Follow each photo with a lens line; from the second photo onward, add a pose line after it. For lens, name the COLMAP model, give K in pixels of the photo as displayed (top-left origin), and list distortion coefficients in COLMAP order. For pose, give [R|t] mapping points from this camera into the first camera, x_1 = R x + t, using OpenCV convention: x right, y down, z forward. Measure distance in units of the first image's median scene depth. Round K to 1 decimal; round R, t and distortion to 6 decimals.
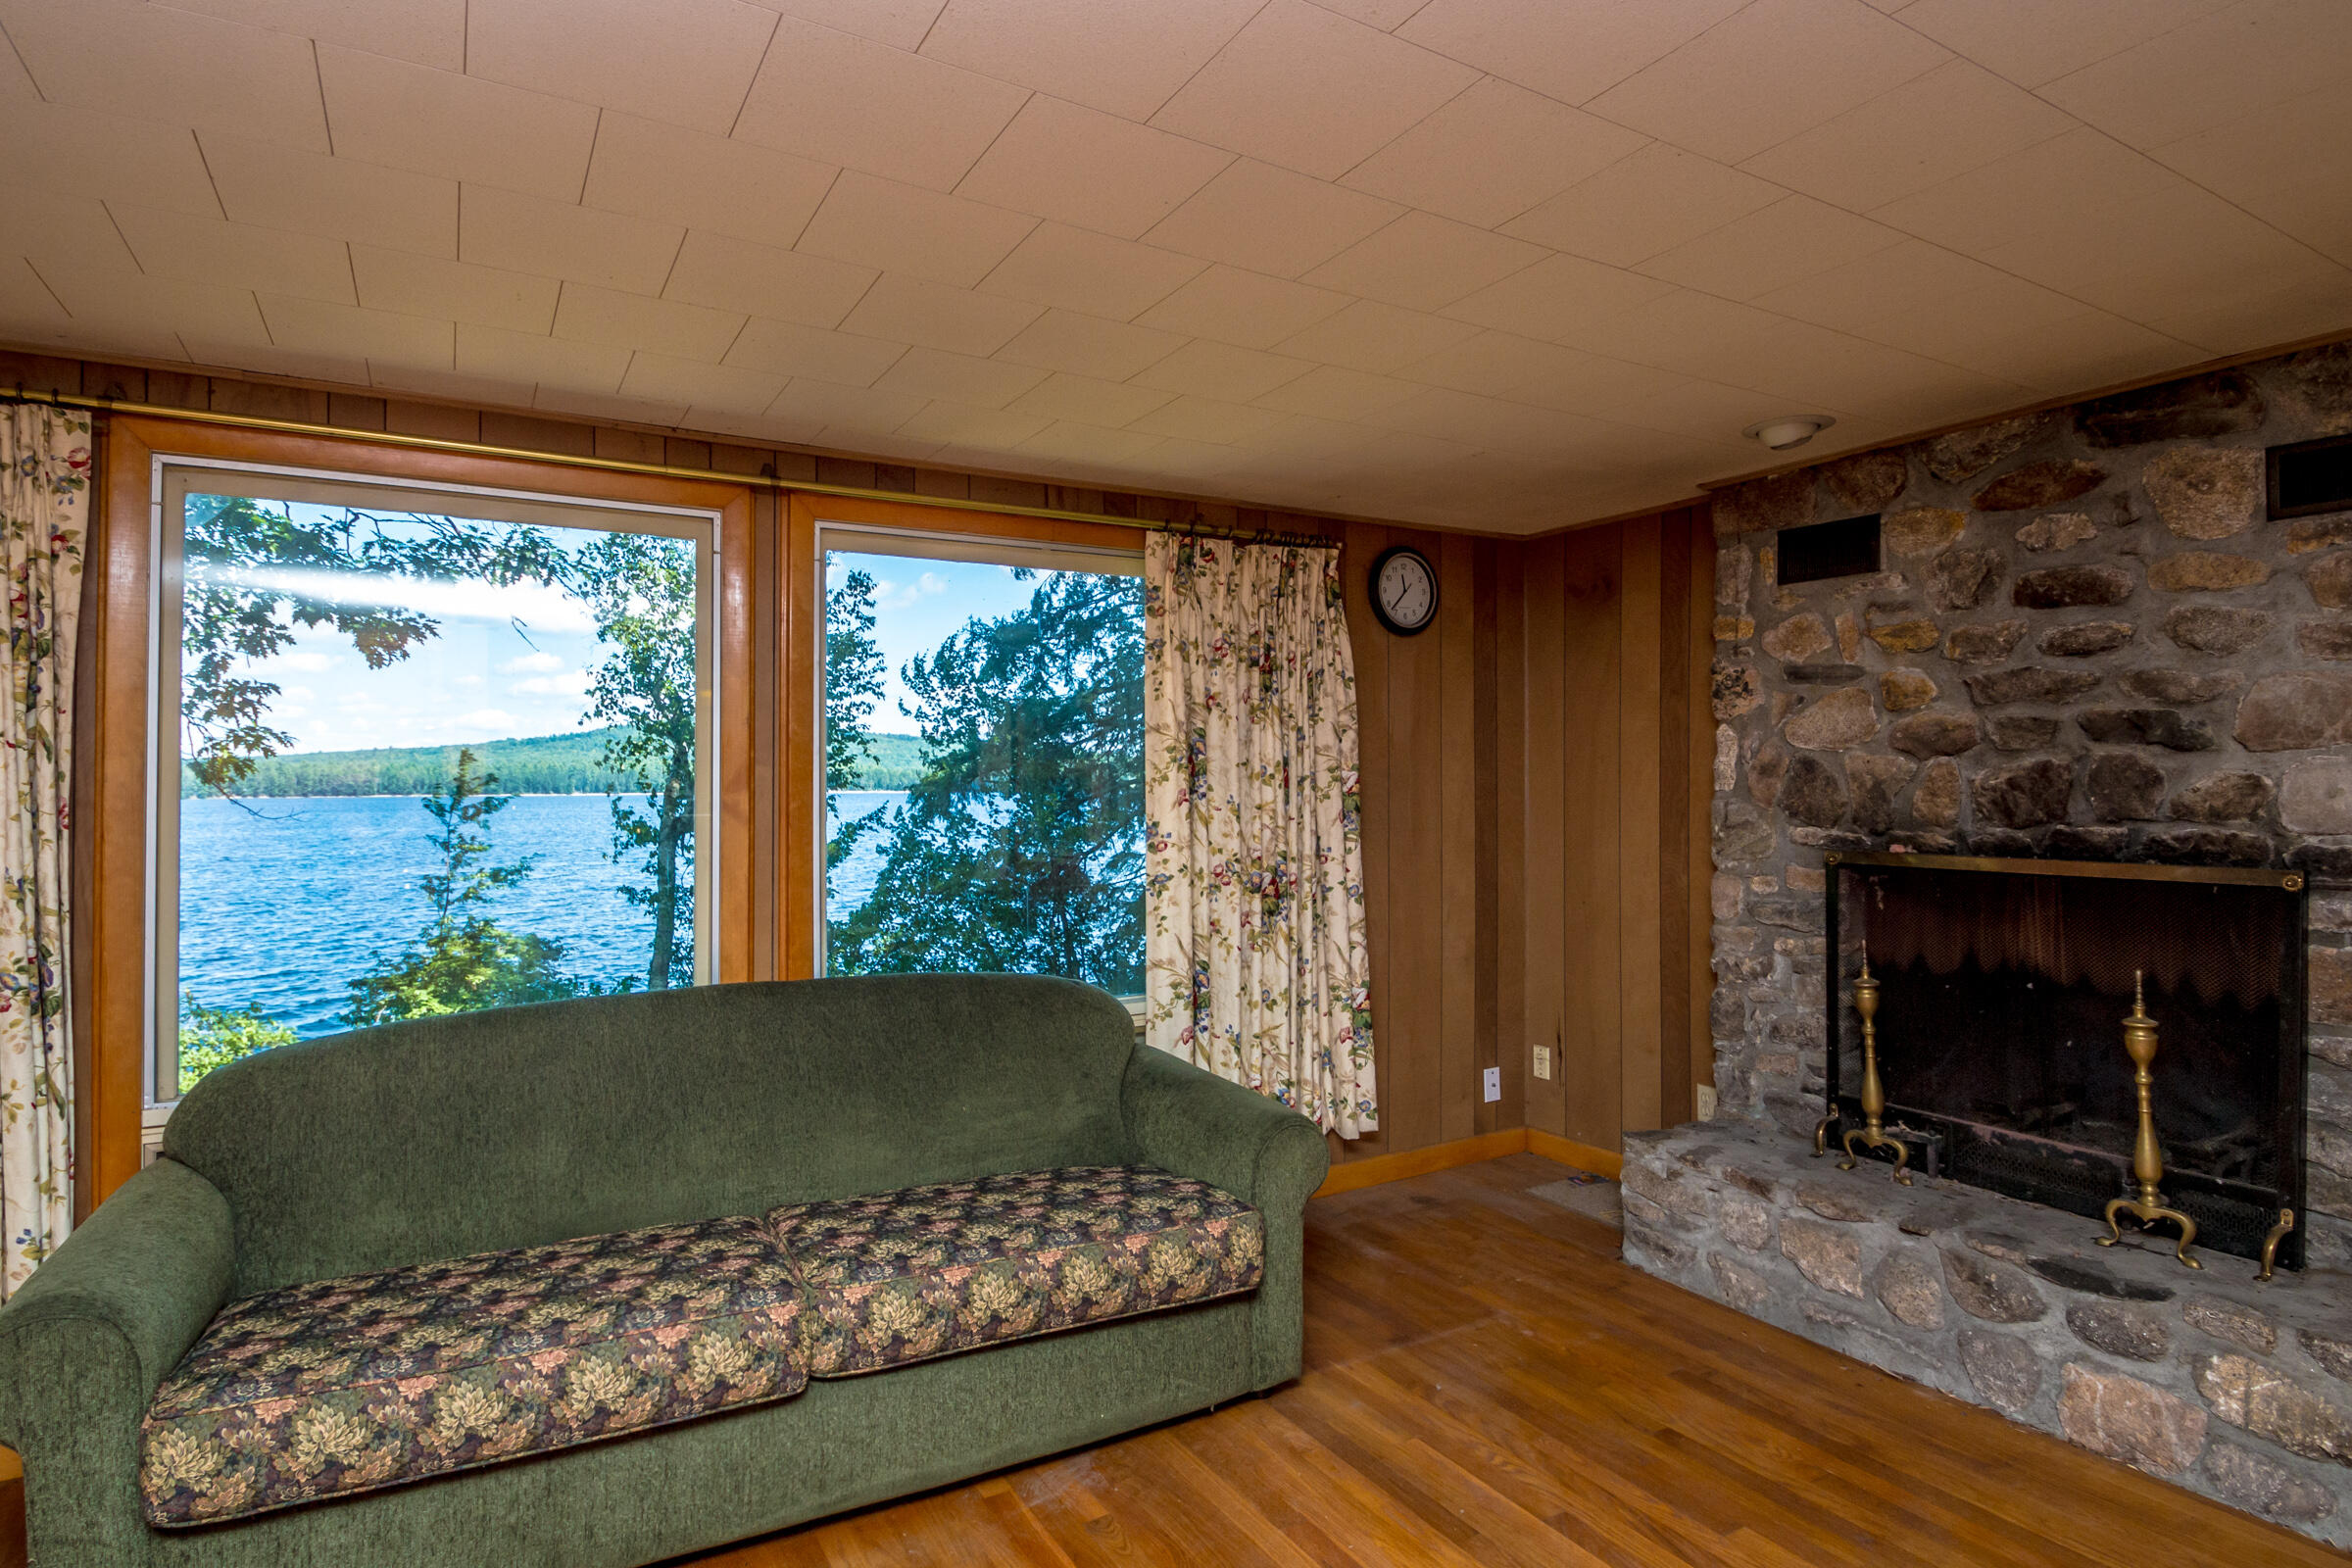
lens RADIAL K [[1246.3, 0, 1176.2], [0, 1246.3, 766.8], [0, 0, 1]] dist [0.000879, -0.000407]
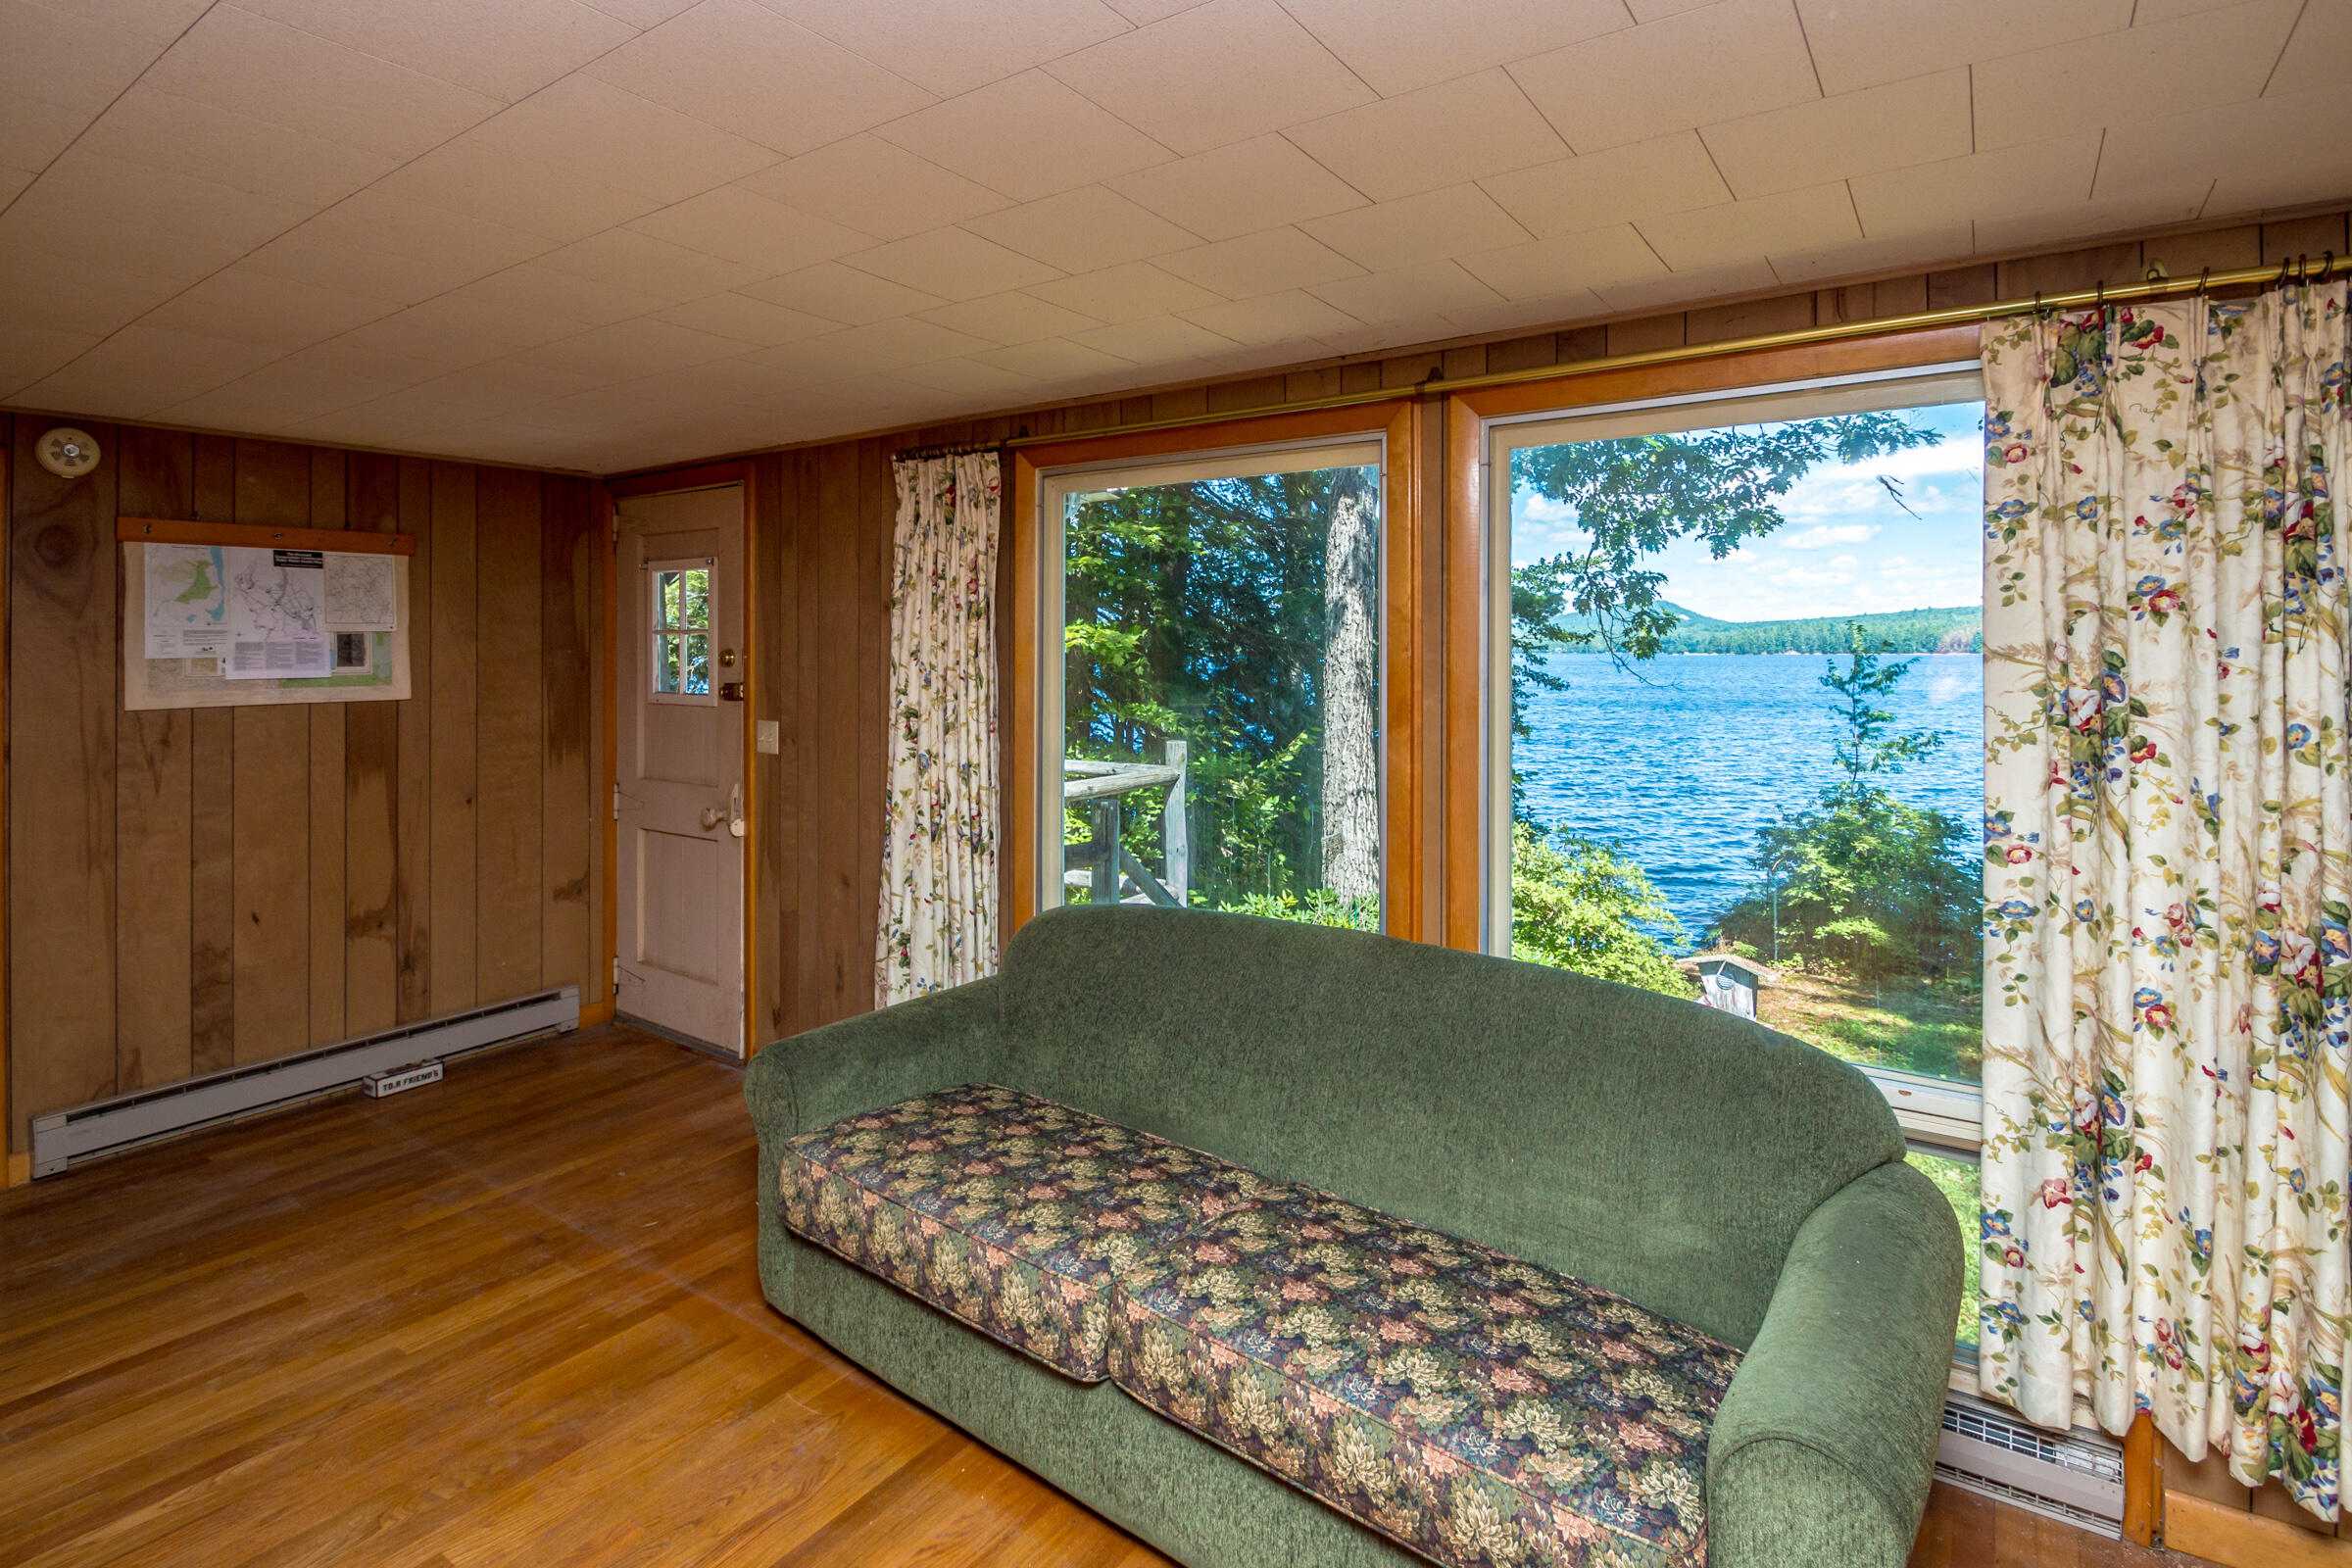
lens RADIAL K [[1157.5, 0, 1163.7], [0, 1157.5, 650.5], [0, 0, 1]] dist [-0.000258, -0.000419]
pose [[0.421740, 0.006456, -0.906694, 0.297041], [0.010053, 0.999880, 0.011796, -0.040830], [0.906661, -0.014090, 0.421624, 0.385693]]
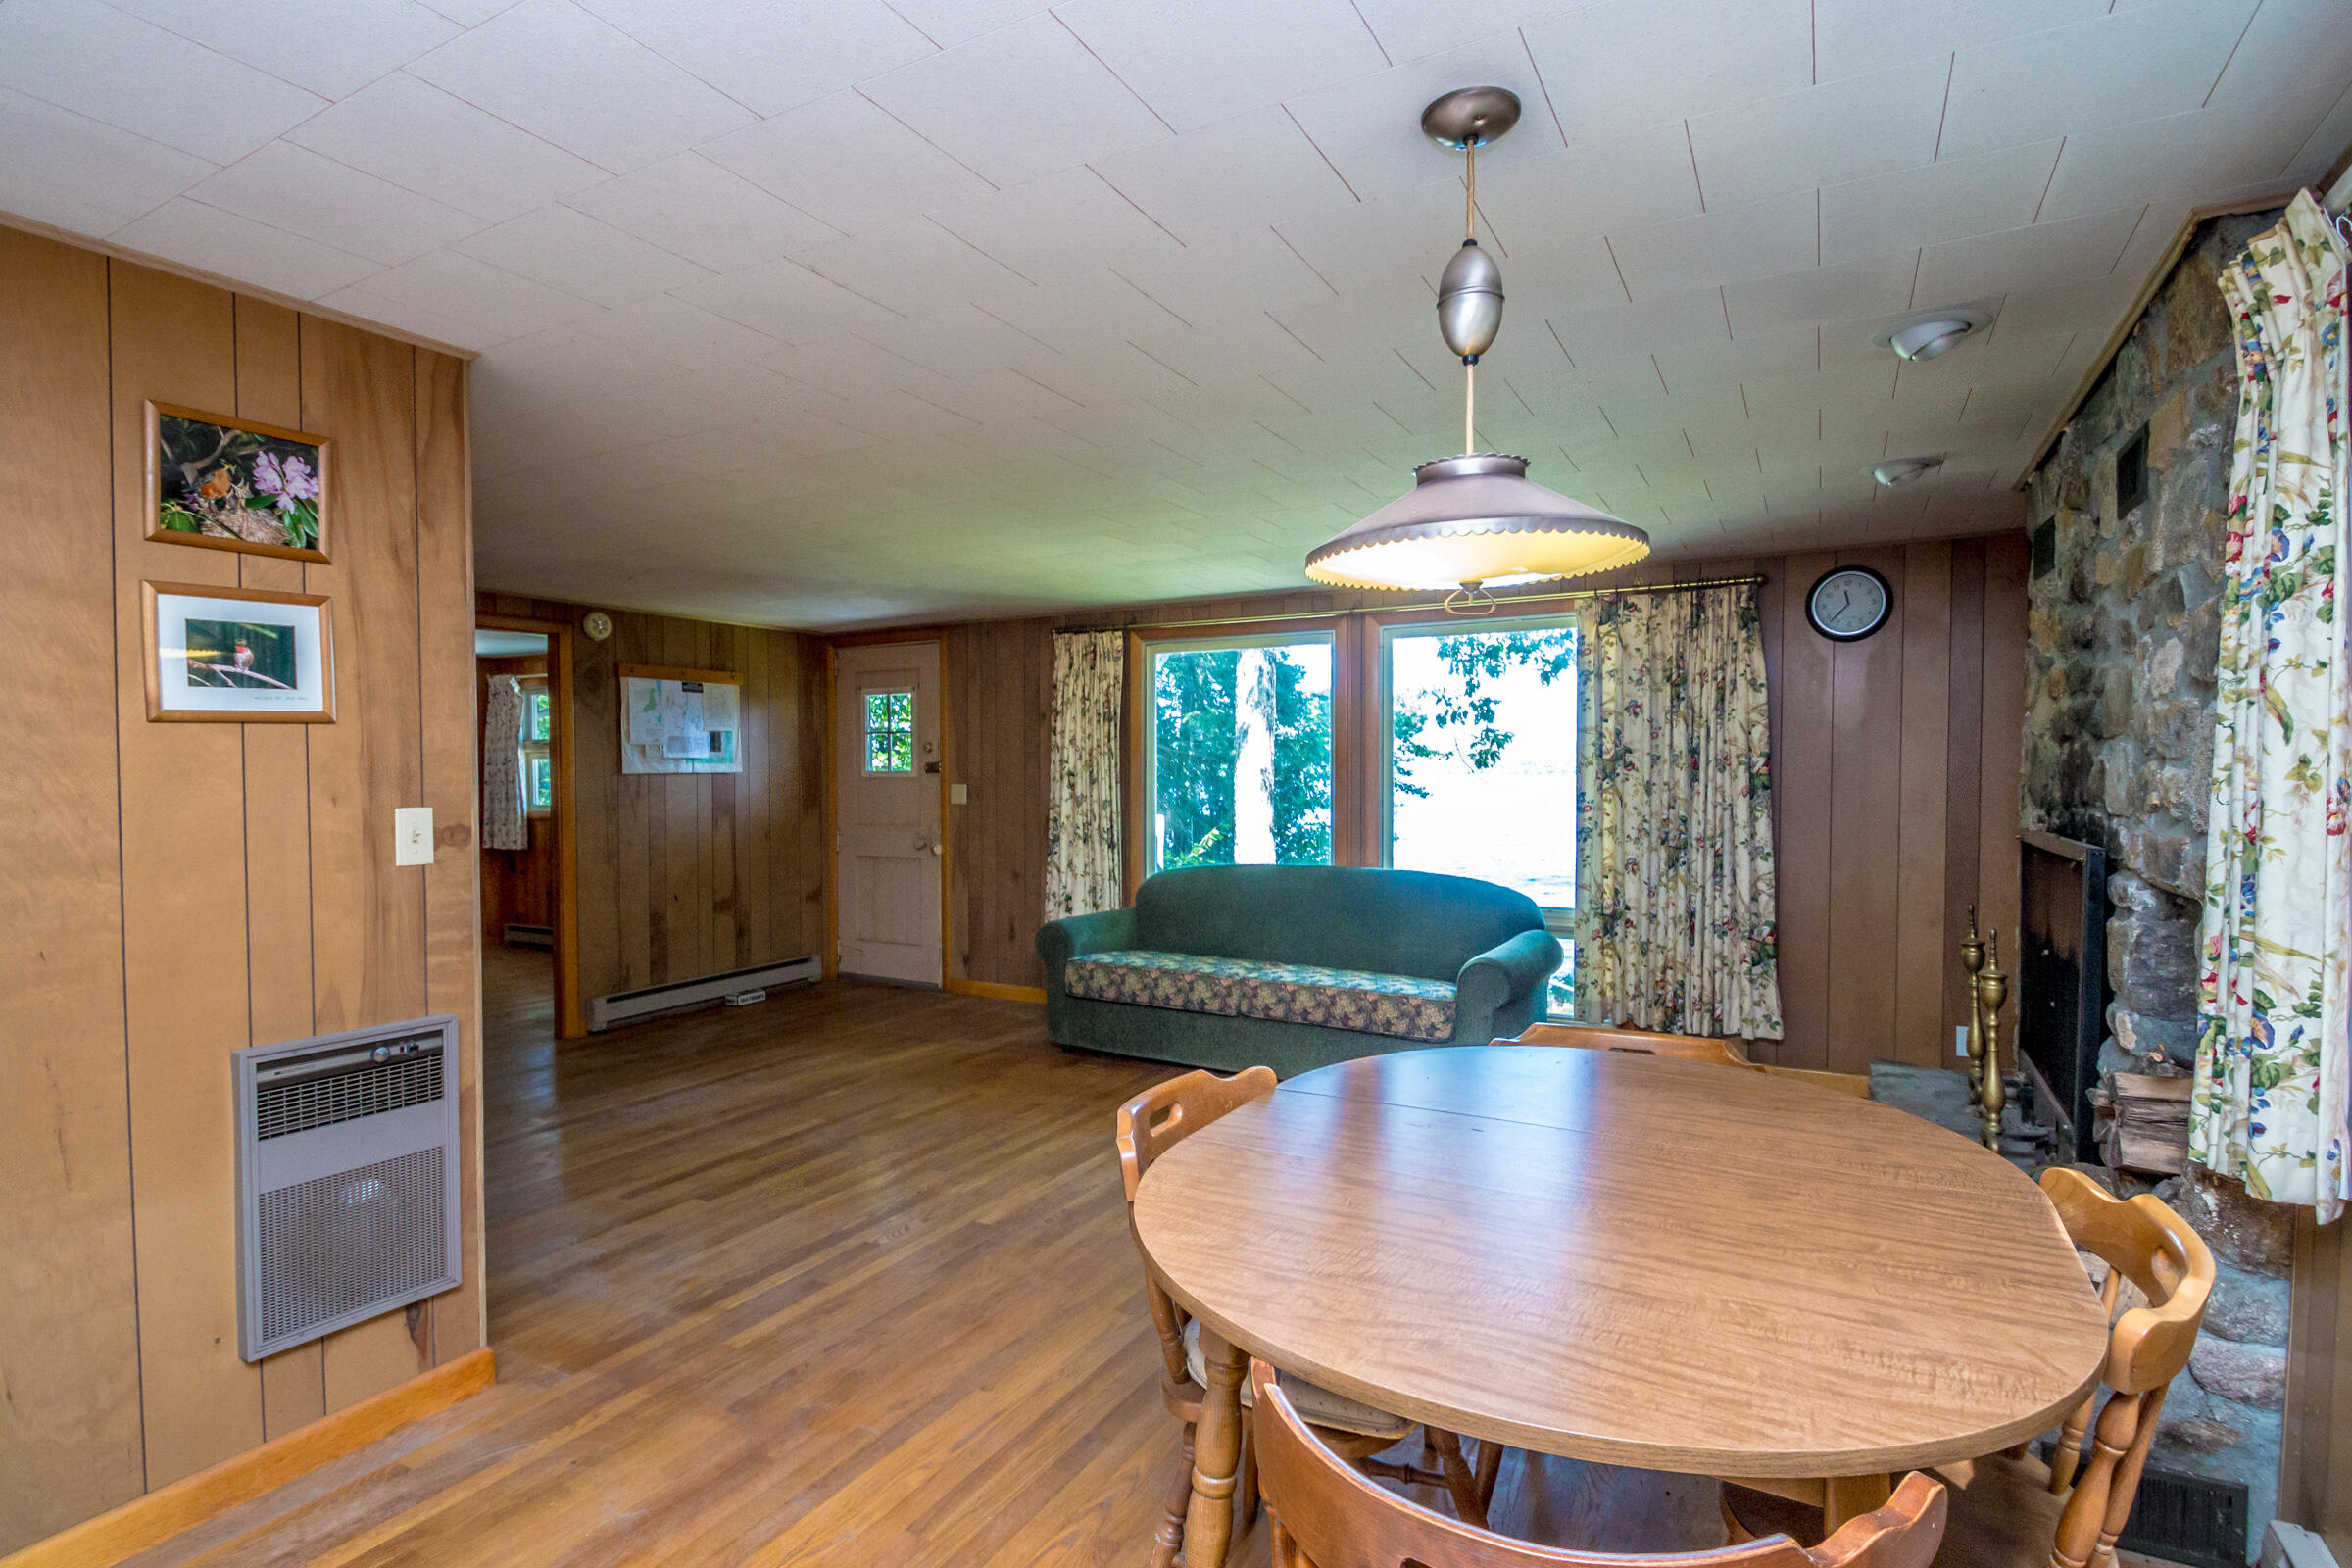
lens RADIAL K [[1104.4, 0, 1174.0], [0, 1104.4, 803.6], [0, 0, 1]] dist [0.014952, 0.000136]
pose [[0.514927, 0.031109, -0.856670, 0.828827], [0.013375, 0.998928, 0.044315, -0.007806], [0.857130, -0.034277, 0.513959, -0.105705]]
